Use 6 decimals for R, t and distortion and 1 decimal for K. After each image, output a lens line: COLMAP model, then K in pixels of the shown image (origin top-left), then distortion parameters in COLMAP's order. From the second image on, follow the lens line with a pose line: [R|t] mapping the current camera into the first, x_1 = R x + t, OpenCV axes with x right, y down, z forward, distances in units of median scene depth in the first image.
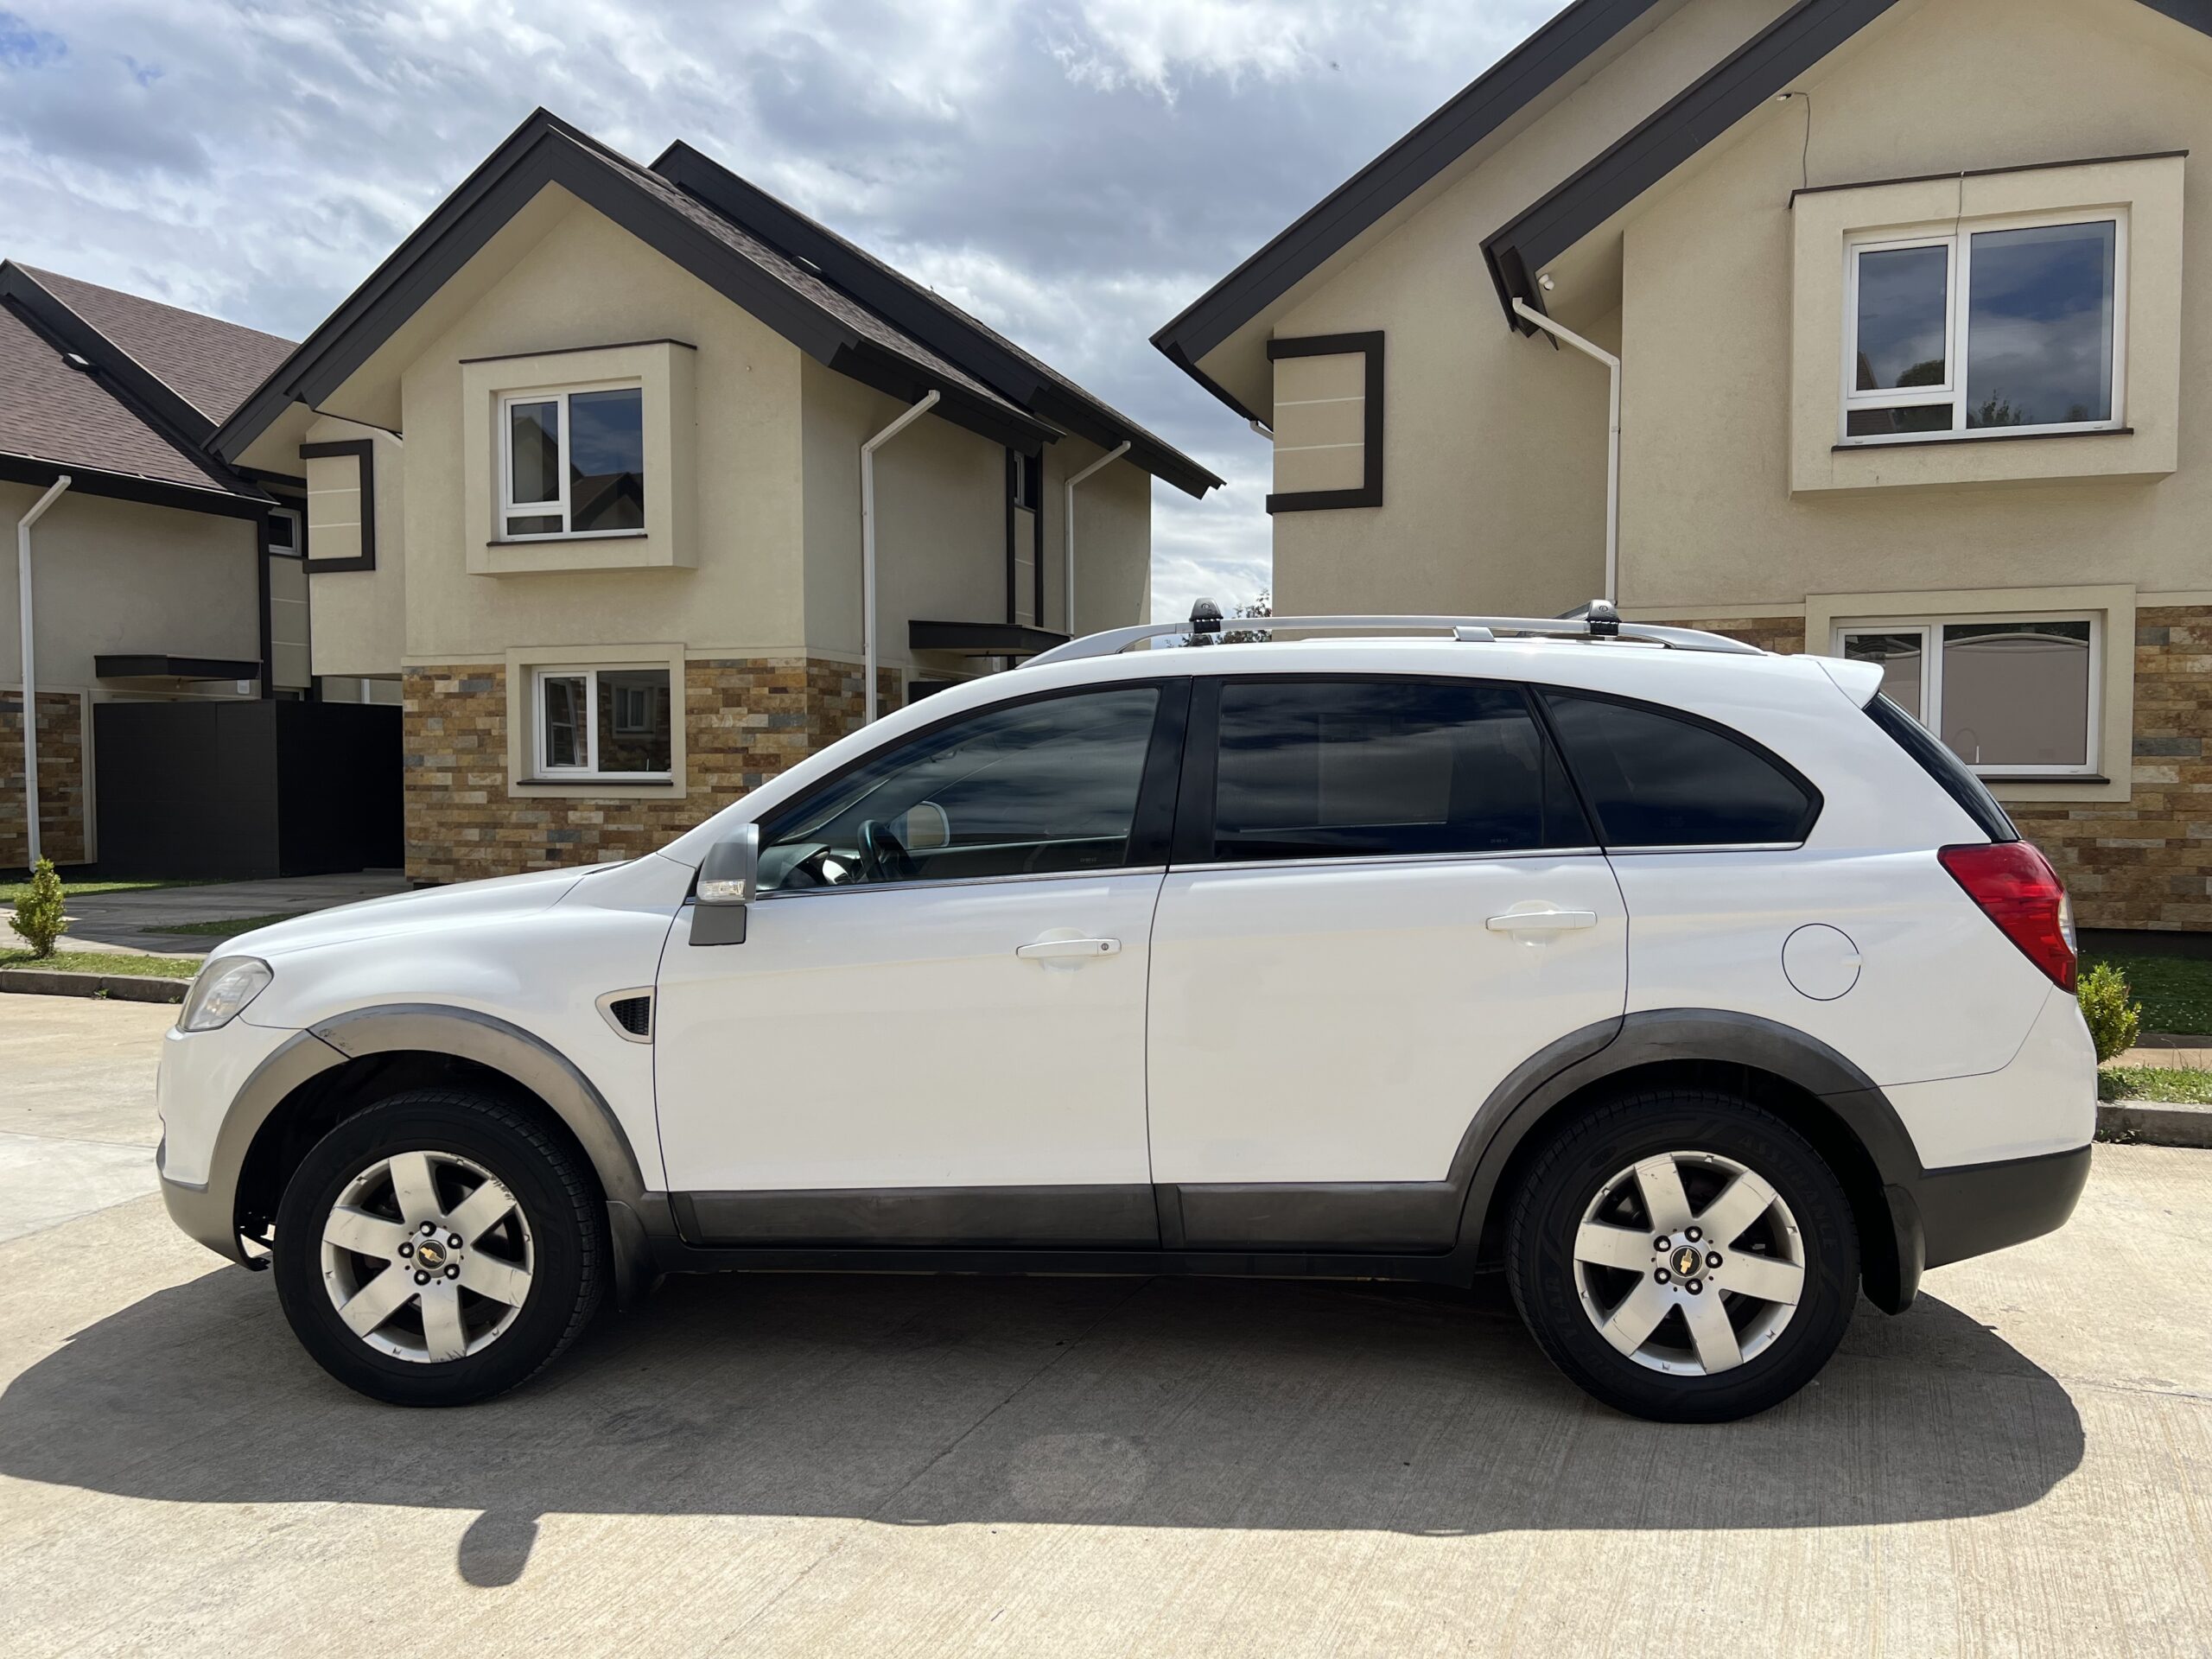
lens RADIAL K [[1669.2, 0, 1119.2], [0, 1669.2, 832.6], [0, 0, 1]] dist [0.055658, -0.061215]
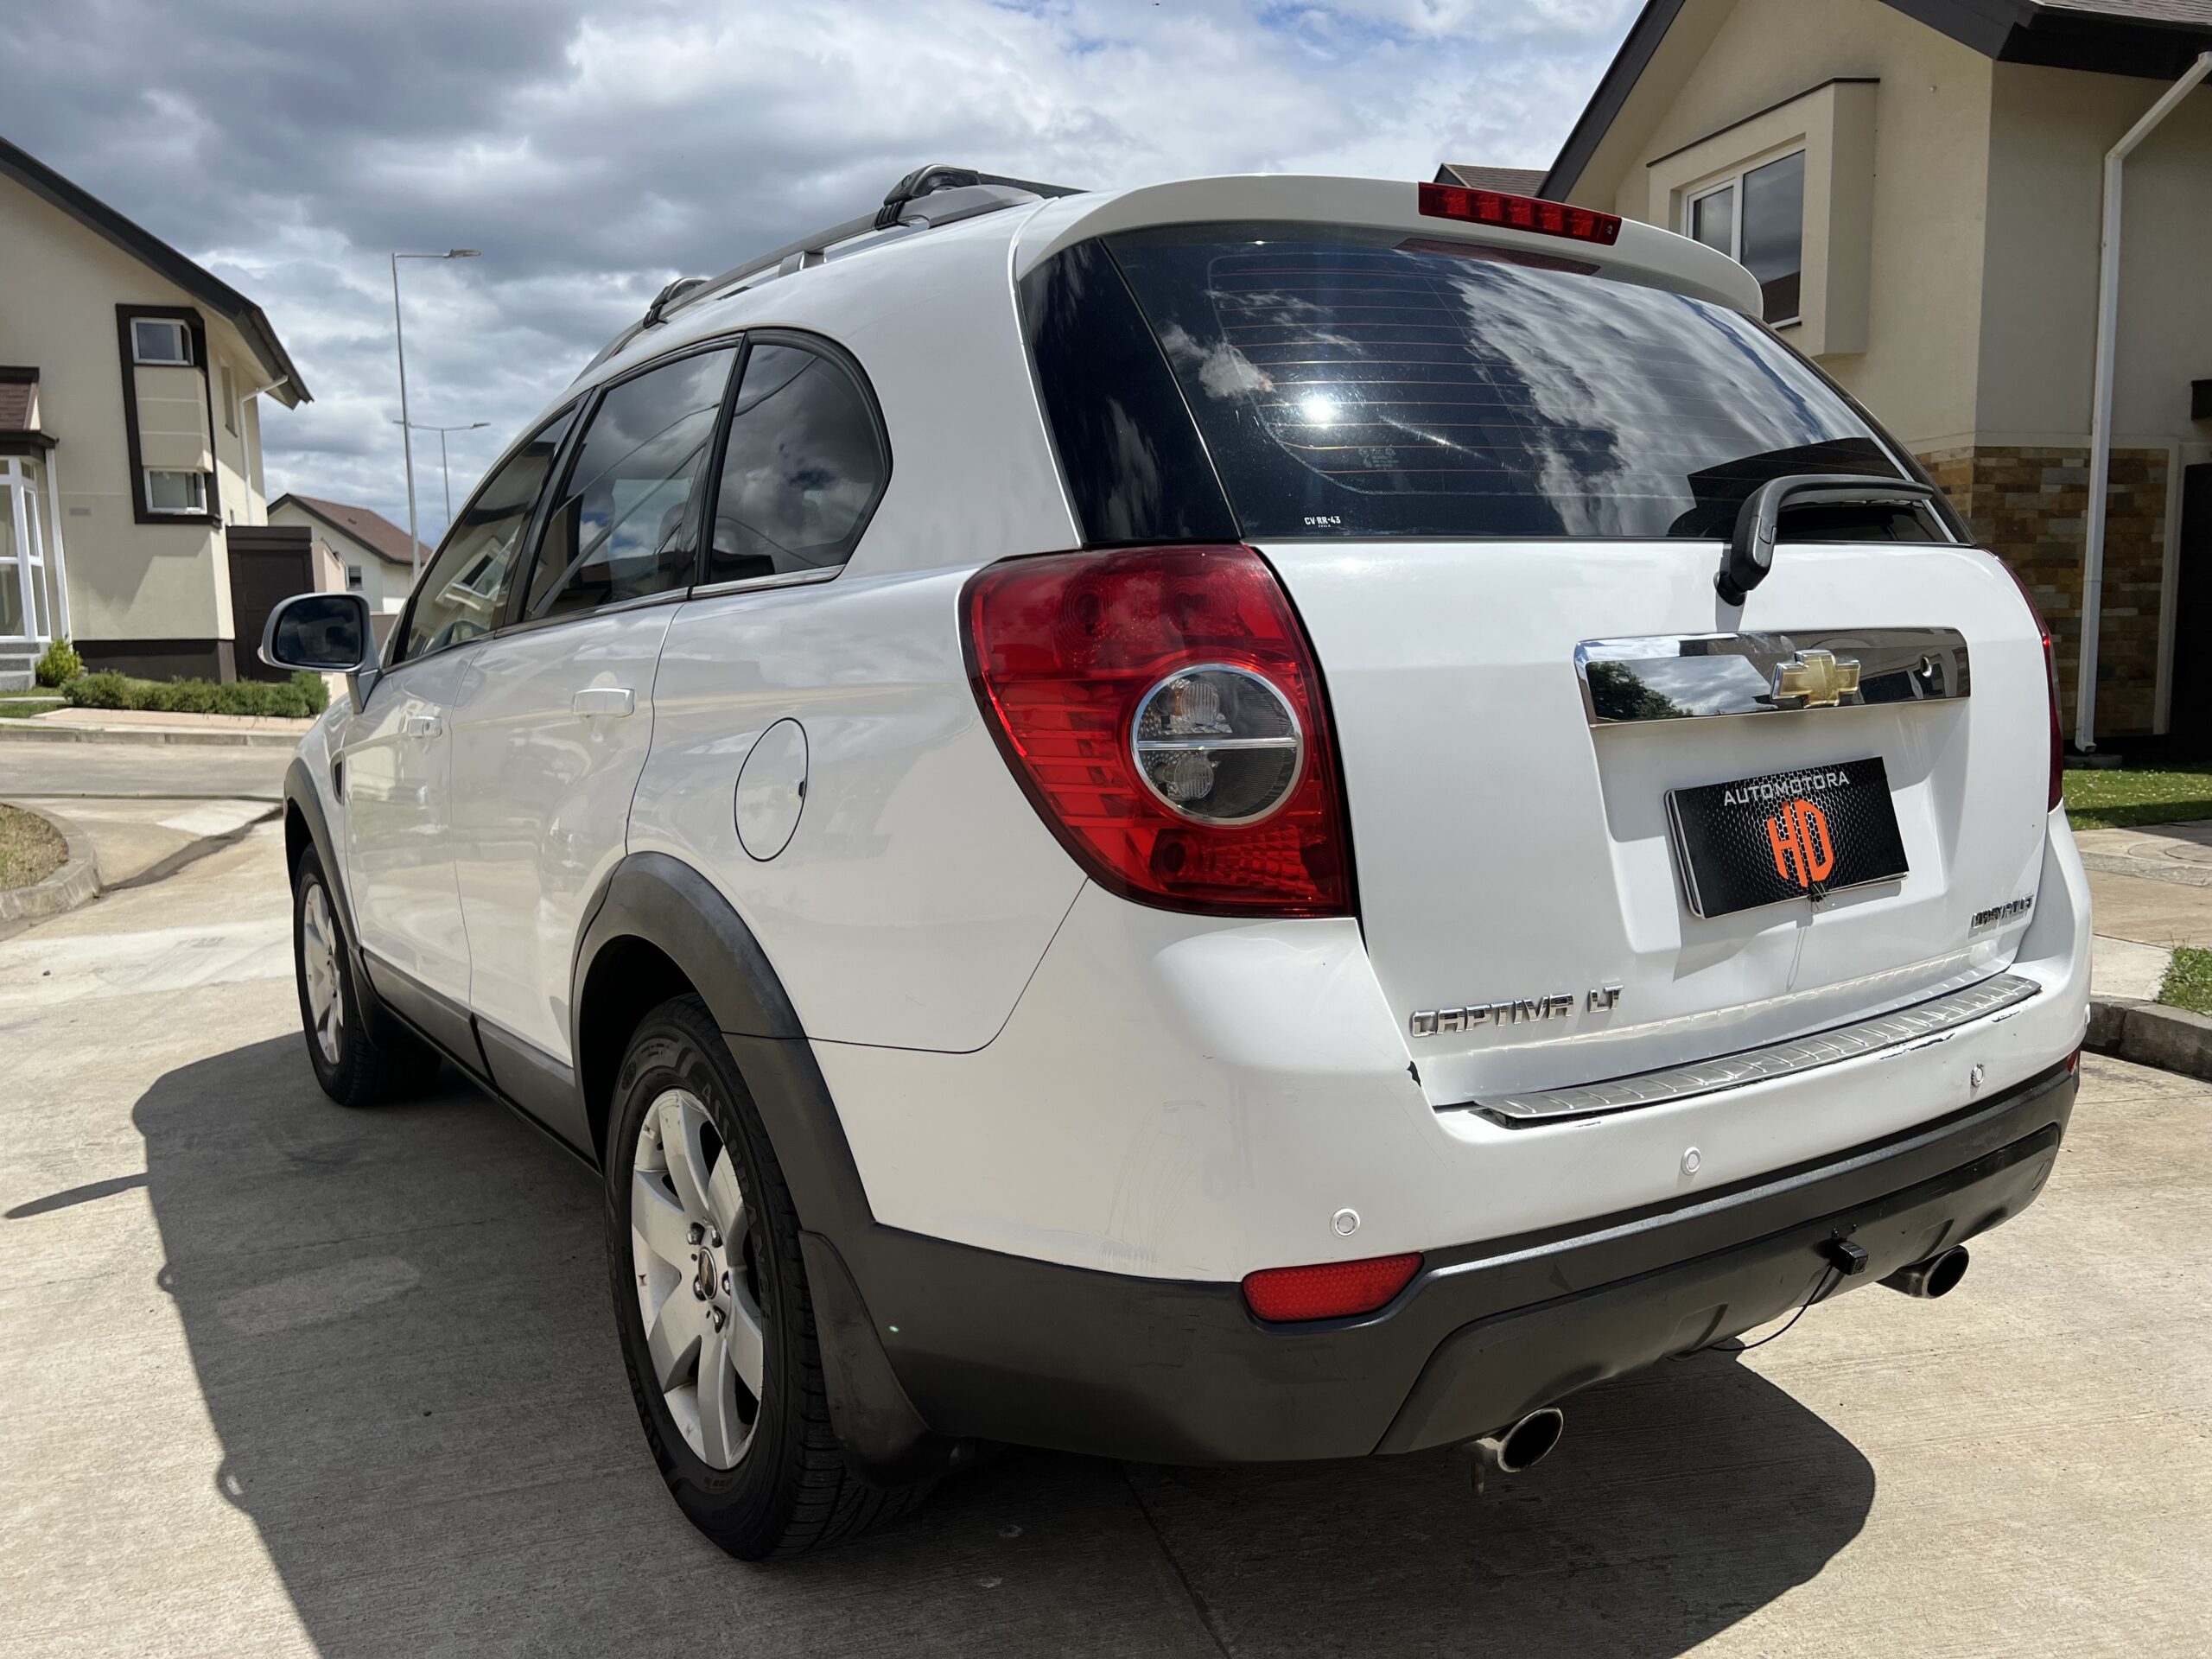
lens RADIAL K [[1682.7, 0, 1106.0], [0, 1682.7, 829.5], [0, 0, 1]] dist [0.020008, -0.005403]
pose [[0.611685, 0.078404, -0.787207, 0.864633], [-0.012017, 0.995883, 0.089849, 0.039141], [0.791010, -0.045500, 0.610109, 0.730562]]
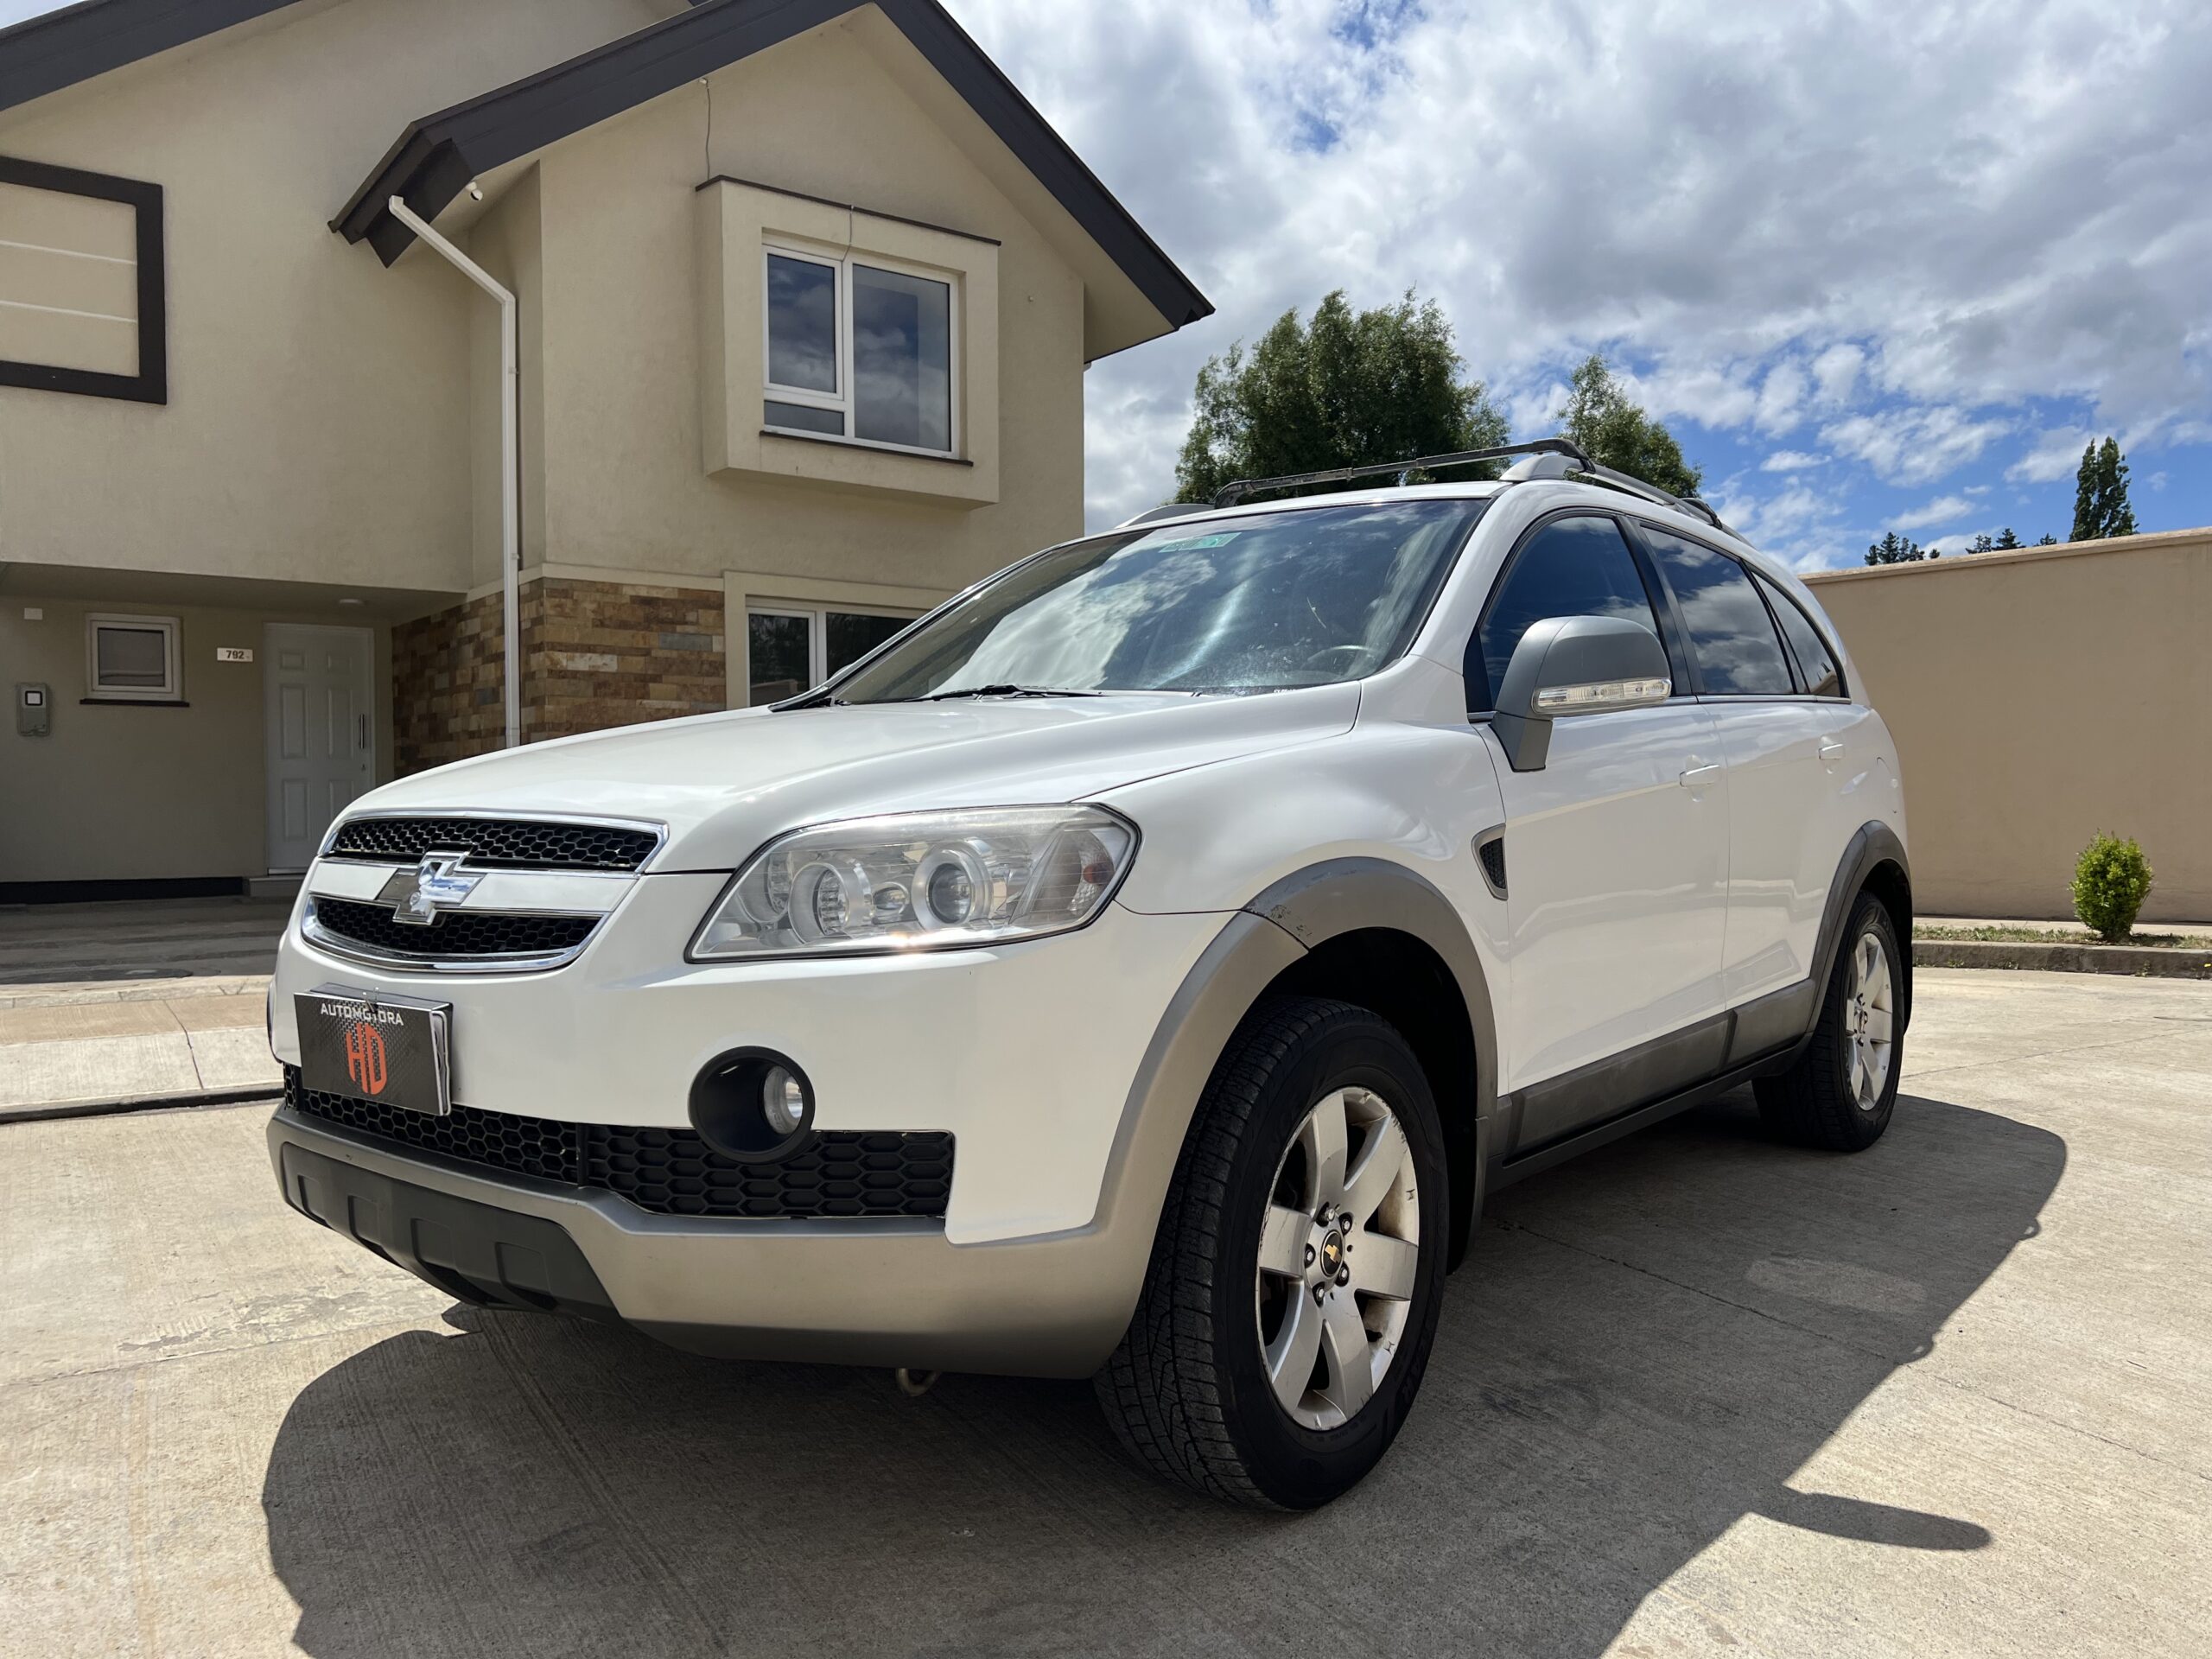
lens RADIAL K [[1669.2, 0, 1119.2], [0, 1669.2, 832.6], [0, 0, 1]] dist [0.055658, -0.061215]
pose [[0.564014, -0.019851, 0.825527, -1.000962], [0.034687, 0.999398, 0.000333, 0.090270], [-0.825037, 0.028448, 0.564363, 0.720670]]
